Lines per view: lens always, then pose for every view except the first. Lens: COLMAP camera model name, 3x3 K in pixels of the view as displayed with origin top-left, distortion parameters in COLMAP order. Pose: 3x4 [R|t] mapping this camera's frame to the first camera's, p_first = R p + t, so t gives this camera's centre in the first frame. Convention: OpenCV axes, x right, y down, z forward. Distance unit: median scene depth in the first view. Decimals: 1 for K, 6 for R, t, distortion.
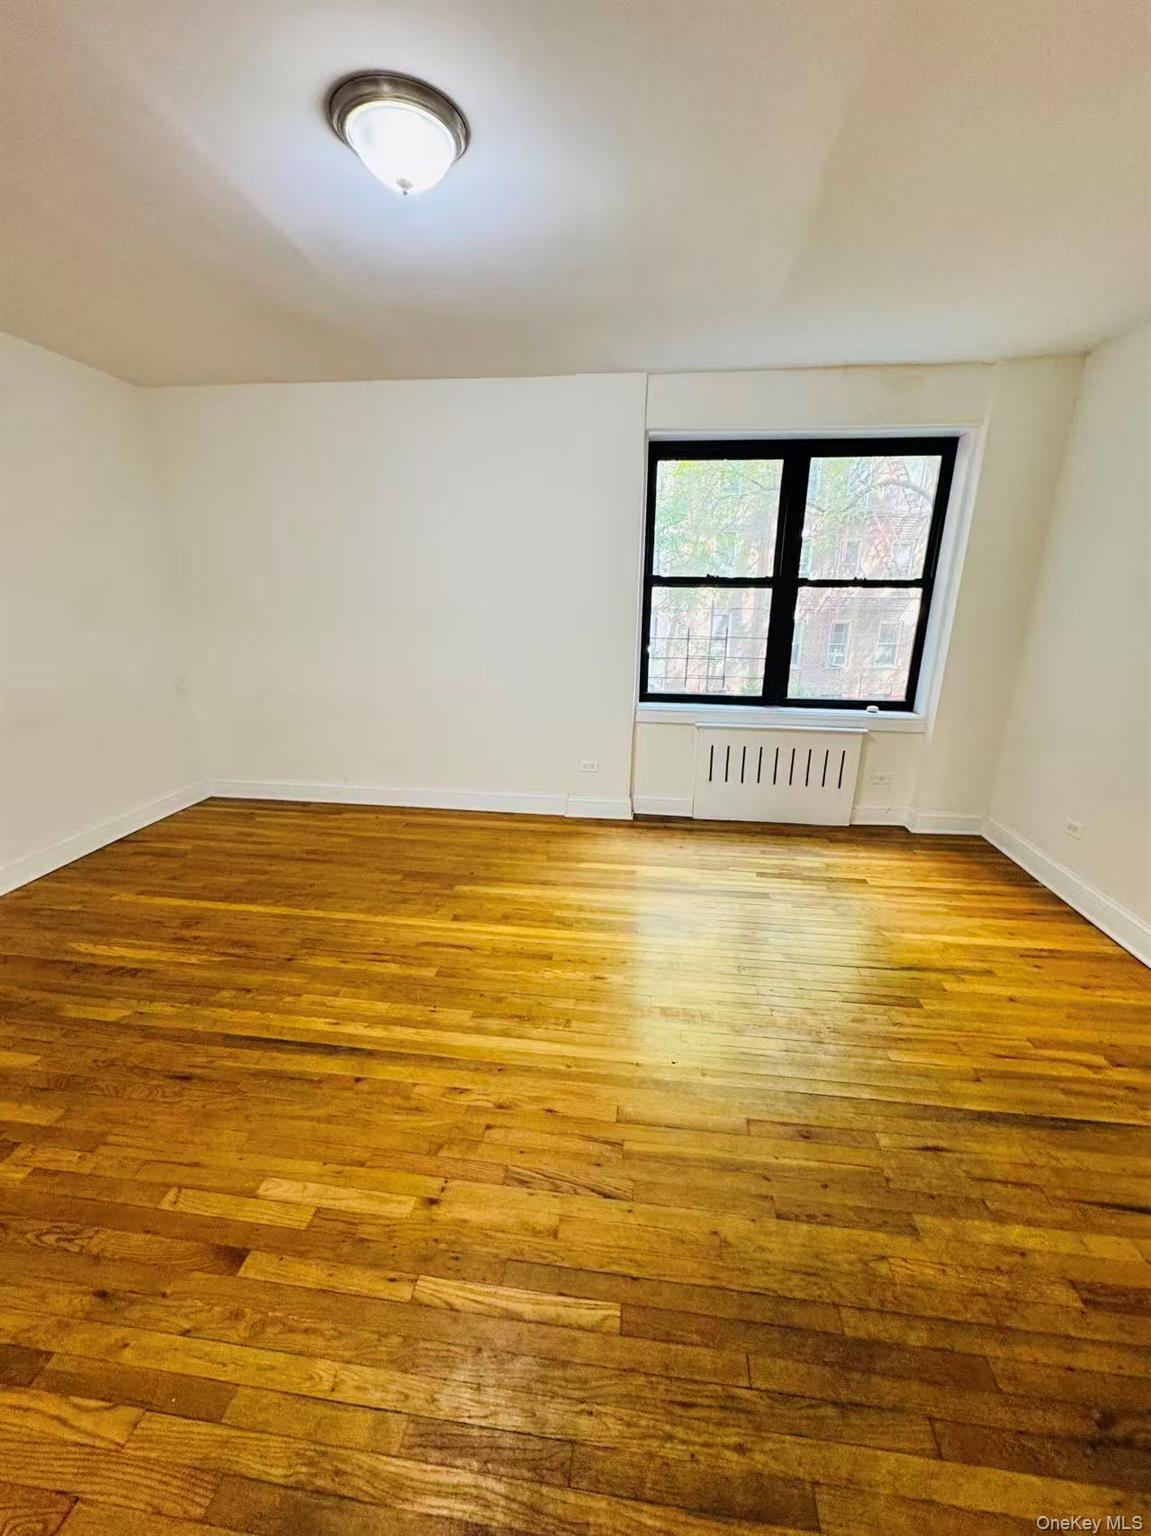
lens RADIAL K [[613.8, 0, 576.5], [0, 613.8, 766.7], [0, 0, 1]] dist [-0.002137, 0.000191]
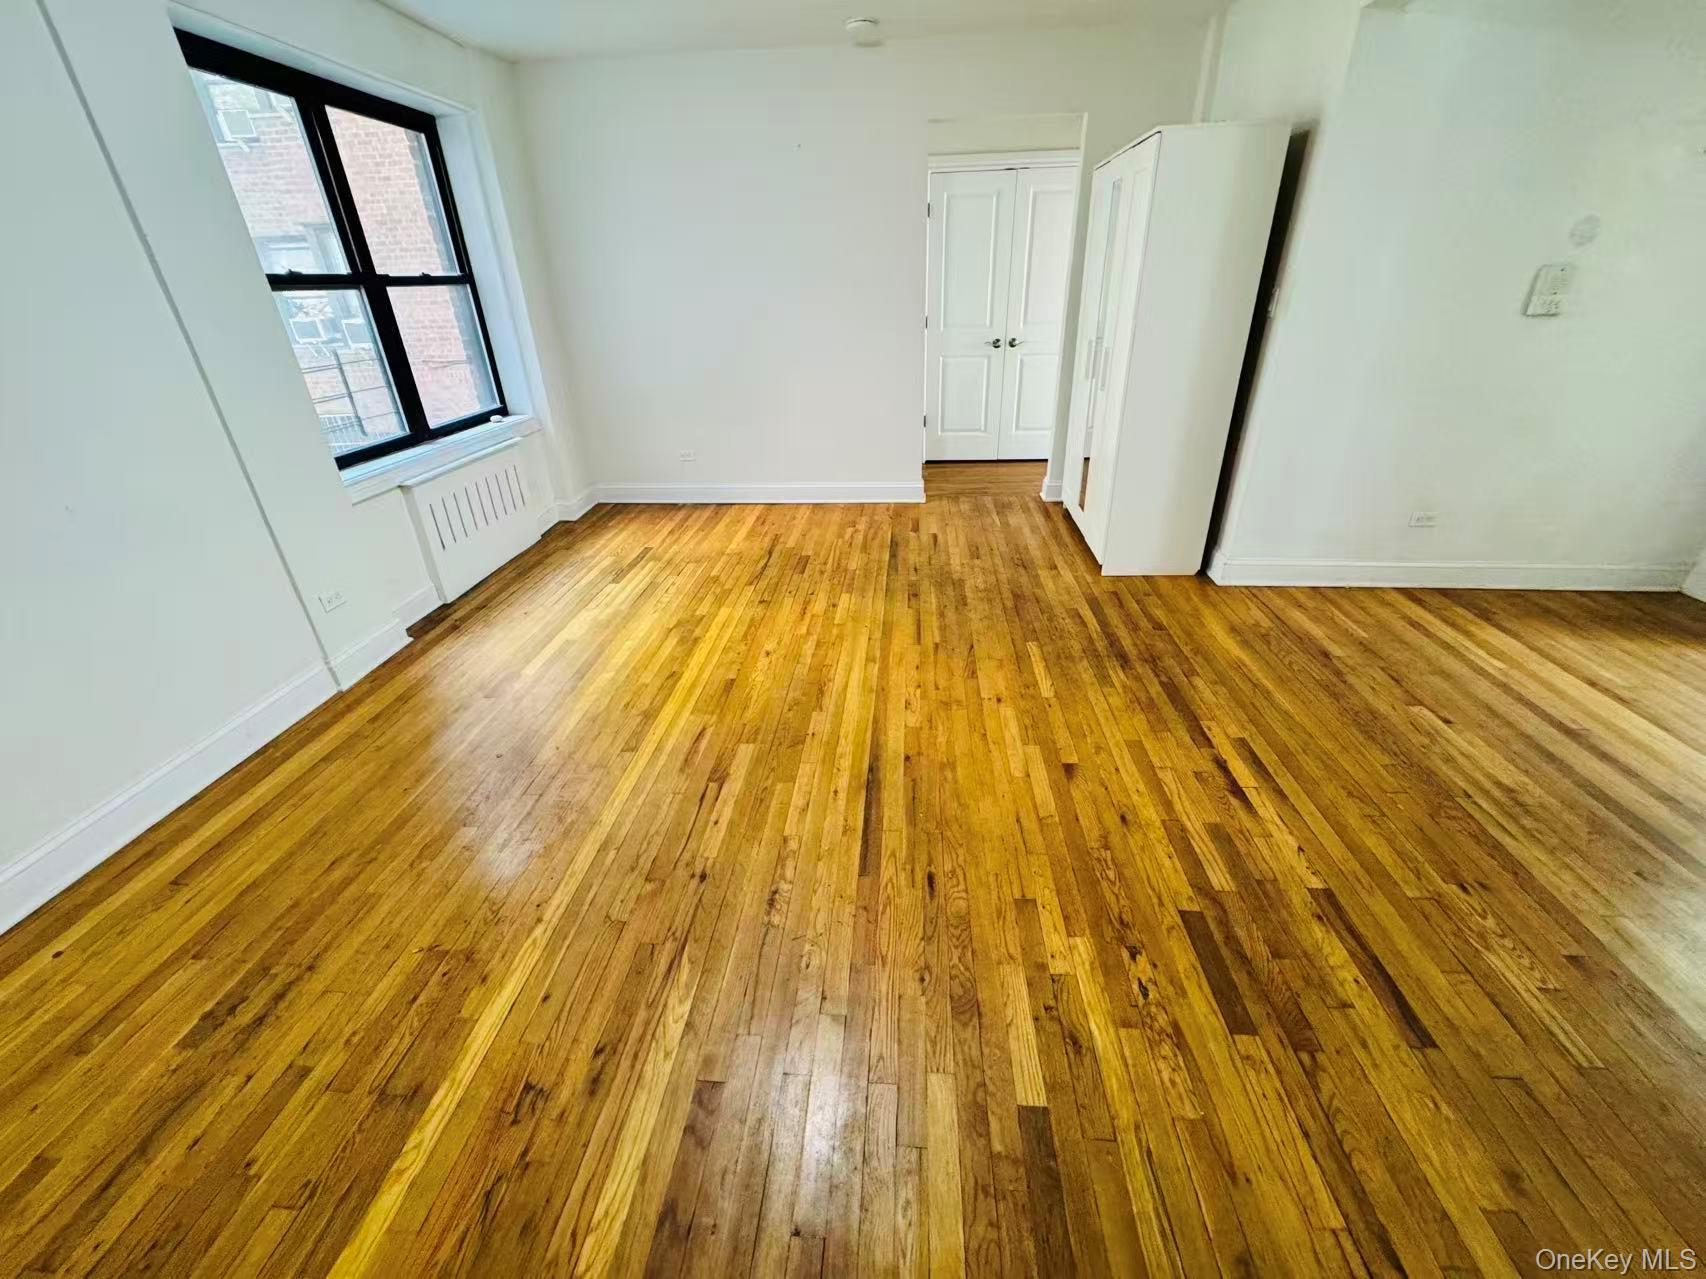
lens RADIAL K [[681.8, 0, 857.4], [0, 681.8, 633.4], [0, 0, 1]] dist [-0.002137, 0.000191]
pose [[-0.049357, -0.467436, 0.882648, -0.846679], [0.309465, 0.833078, 0.458489, -0.165809], [-0.949629, 0.295778, 0.103537, 0.571903]]
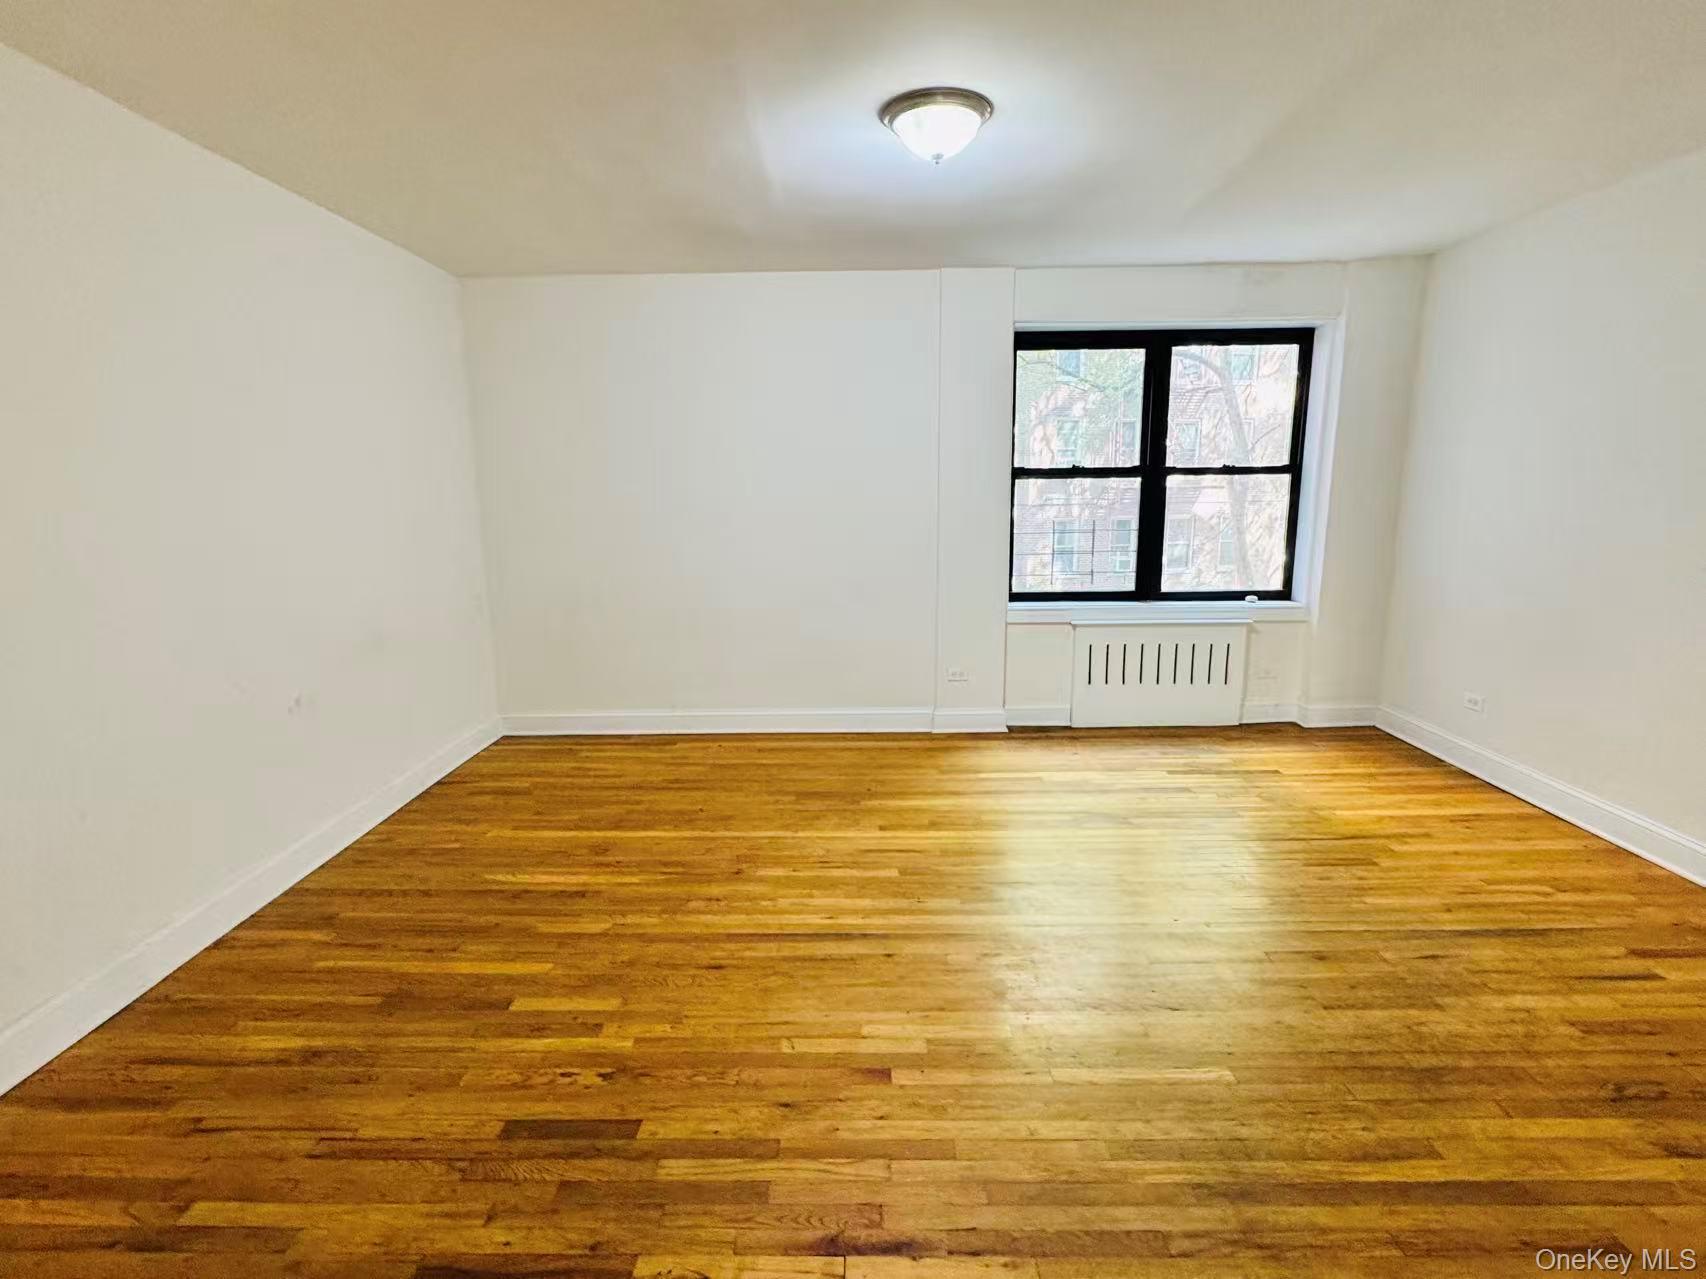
lens RADIAL K [[832.0, 0, 848.7], [0, 832.0, 638.5], [0, 0, 1]] dist [-0.000992, -0.000623]
pose [[0.993945, -0.042294, 0.101409, -0.345871], [0.052244, 0.993857, -0.097564, 0.076639], [-0.096659, 0.102272, 0.990049, -0.264513]]
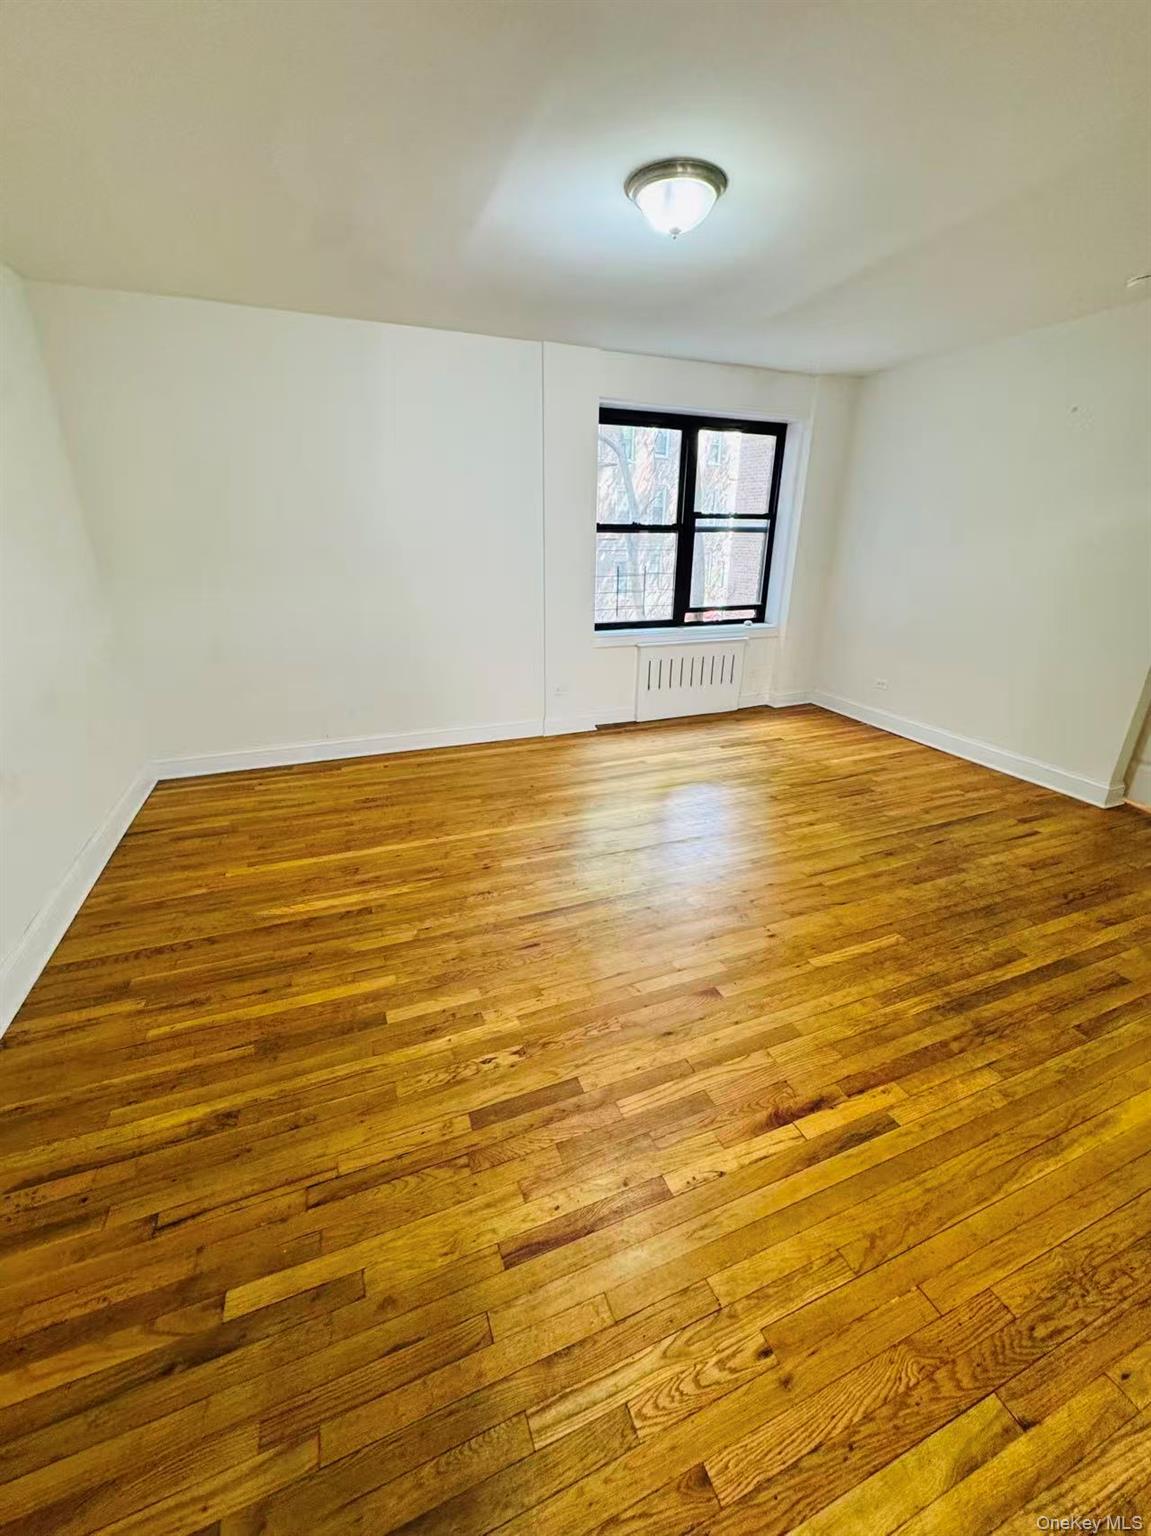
lens RADIAL K [[613.8, 0, 576.5], [0, 613.8, 766.7], [0, 0, 1]] dist [-0.002137, 0.000191]
pose [[0.875111, -0.176861, 0.450445, -0.674800], [0.138017, 0.983378, 0.117975, 0.012788], [-0.463823, -0.041072, 0.884975, -0.076800]]
